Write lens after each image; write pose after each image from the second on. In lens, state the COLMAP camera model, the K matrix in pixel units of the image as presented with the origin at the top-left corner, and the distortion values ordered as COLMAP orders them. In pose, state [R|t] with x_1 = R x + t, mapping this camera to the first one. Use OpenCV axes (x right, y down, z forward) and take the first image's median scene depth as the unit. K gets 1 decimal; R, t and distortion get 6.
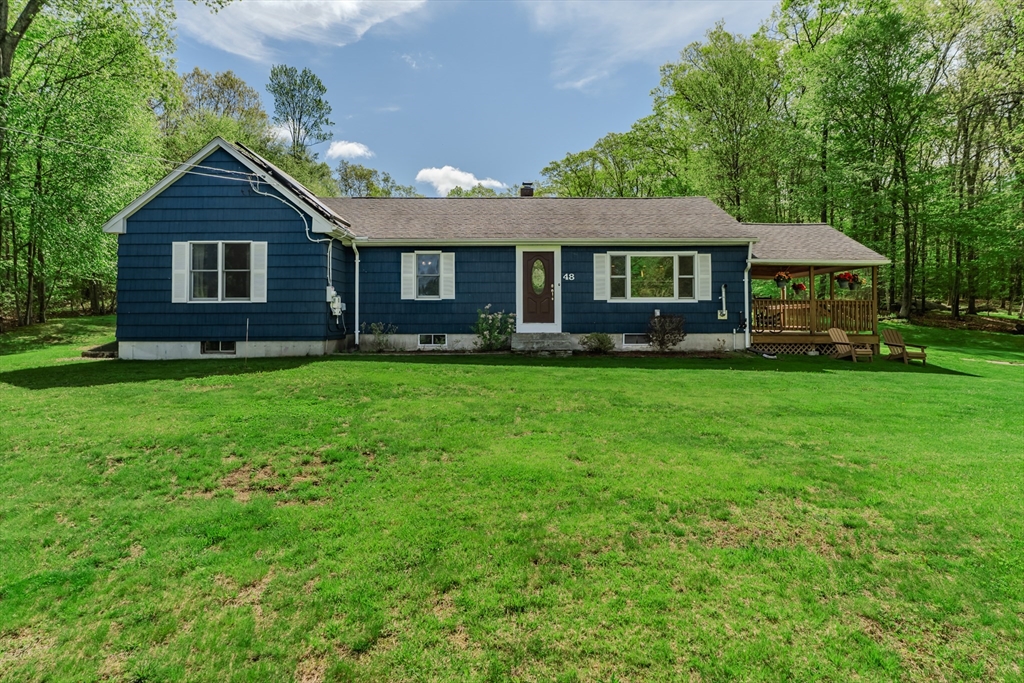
lens RADIAL K [[583.5, 0, 516.5], [0, 583.5, 302.5], [0, 0, 1]] dist [0.003108, 0.000752]
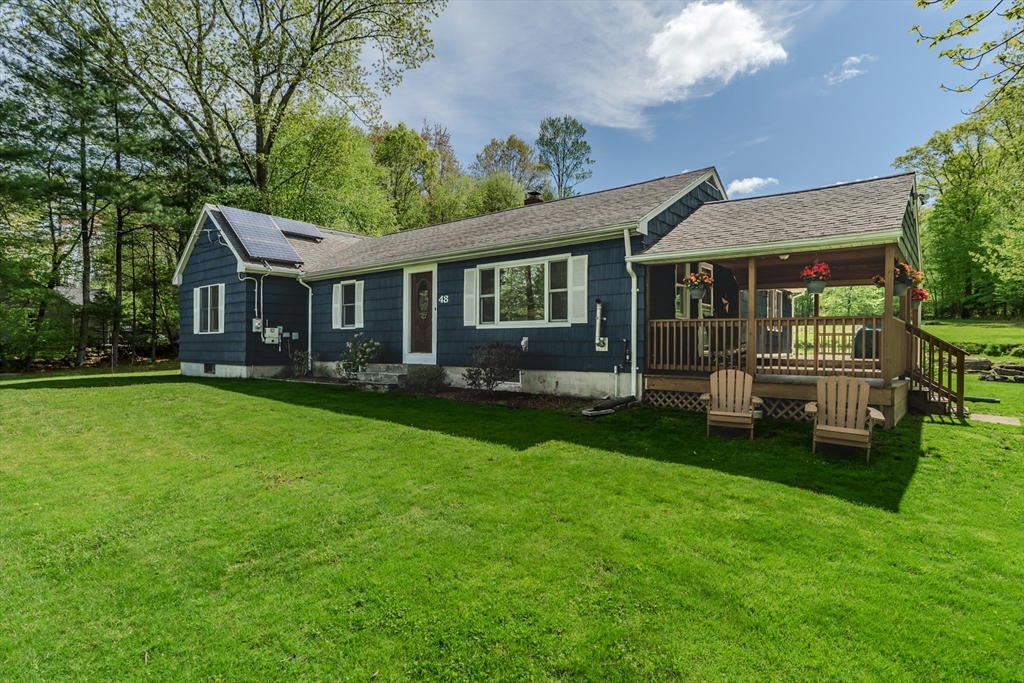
lens RADIAL K [[518.0, 0, 515.7], [0, 518.0, 345.1], [0, 0, 1]] dist [-0.010118, 0.000630]
pose [[0.785192, 0.004406, -0.619237, 0.638911], [0.011525, 0.999698, 0.021726, 0.007463], [0.619146, -0.024195, 0.784903, 0.472574]]
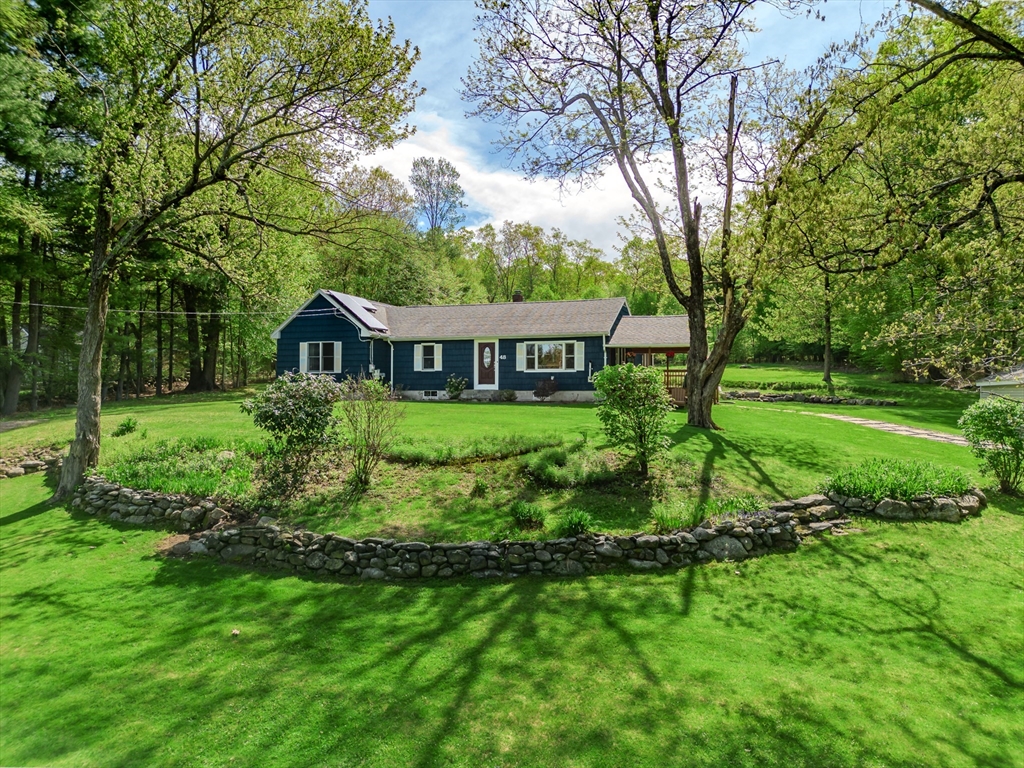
lens RADIAL K [[723.6, 0, 509.0], [0, 723.6, 384.5], [0, 0, 1]] dist [0.053548, 0.000077]
pose [[0.944696, 0.001412, -0.327944, 0.797179], [0.005047, 0.999810, 0.018843, -0.003849], [0.327908, -0.019456, 0.944509, -0.984327]]
